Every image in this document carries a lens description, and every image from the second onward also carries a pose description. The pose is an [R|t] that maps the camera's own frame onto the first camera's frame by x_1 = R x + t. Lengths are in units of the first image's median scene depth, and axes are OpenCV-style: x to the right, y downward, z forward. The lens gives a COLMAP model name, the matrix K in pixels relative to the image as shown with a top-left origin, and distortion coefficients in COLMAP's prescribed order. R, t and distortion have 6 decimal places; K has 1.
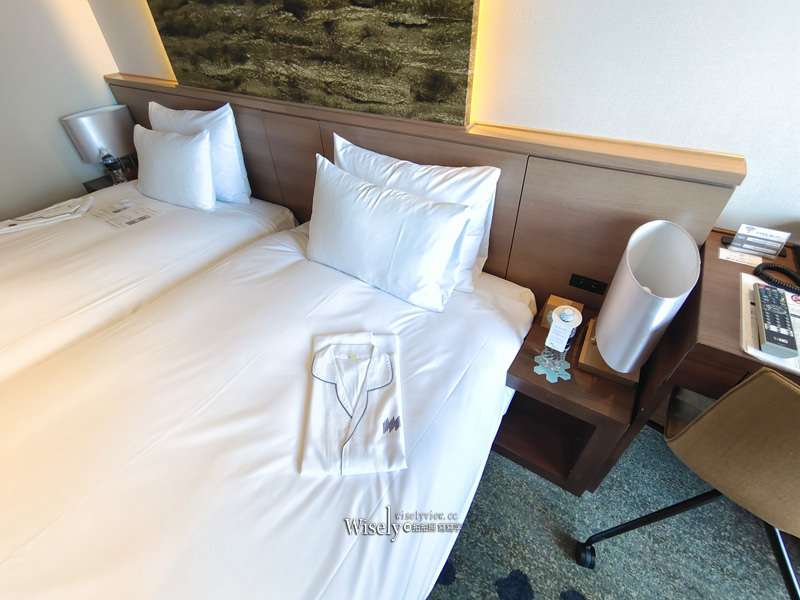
lens RADIAL K [[369.4, 0, 400.4], [0, 369.4, 300.4], [0, 0, 1]] dist [0.017799, -0.000806]
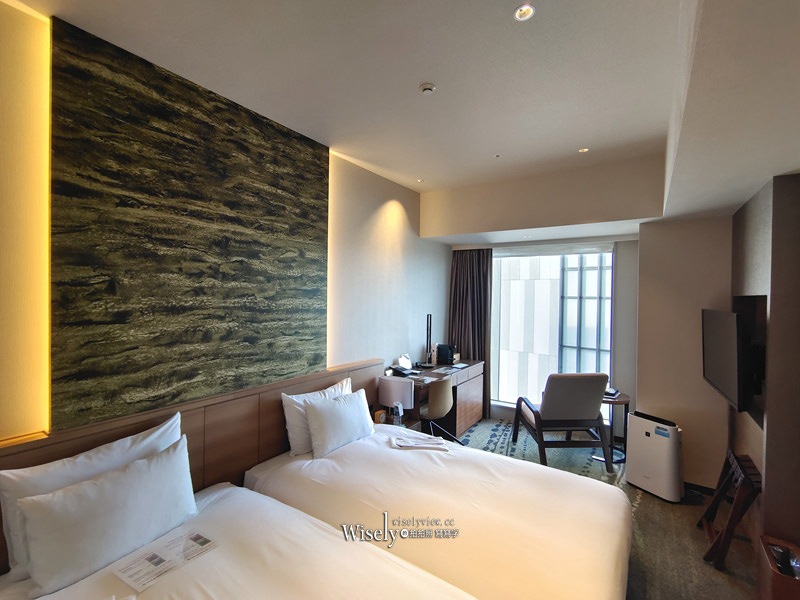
lens RADIAL K [[369.4, 0, 398.6], [0, 369.4, 298.2], [0, 0, 1]] dist [0.017799, -0.000806]
pose [[0.002226, 0.034555, 0.999400, -2.254872], [0.644996, 0.763678, -0.027842, -0.450504], [-0.764182, 0.644671, -0.020588, 0.376608]]
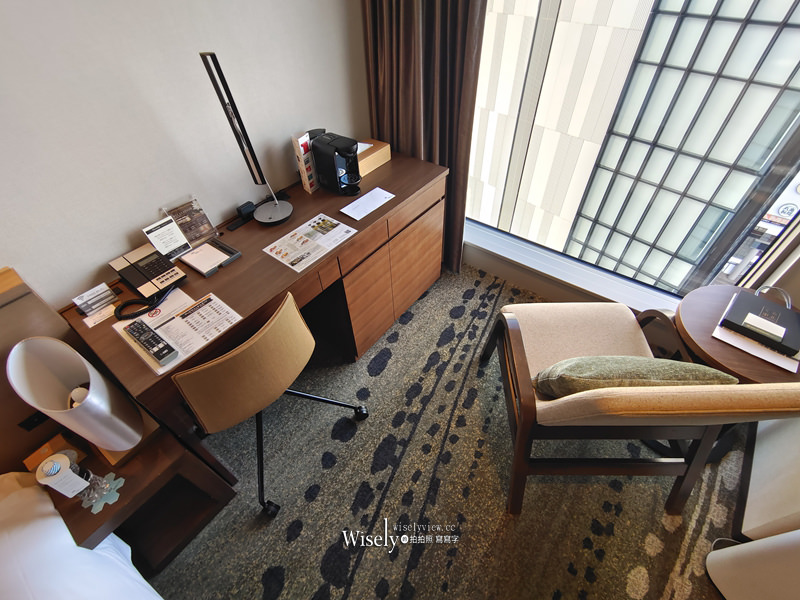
lens RADIAL K [[369.4, 0, 399.1], [0, 369.4, 302.8], [0, 0, 1]] dist [0.017799, -0.000806]
pose [[0.072796, -0.696334, 0.714017, 0.088234], [0.678920, 0.559034, 0.475971, -0.043164], [-0.730594, 0.450112, 0.513450, -0.309630]]
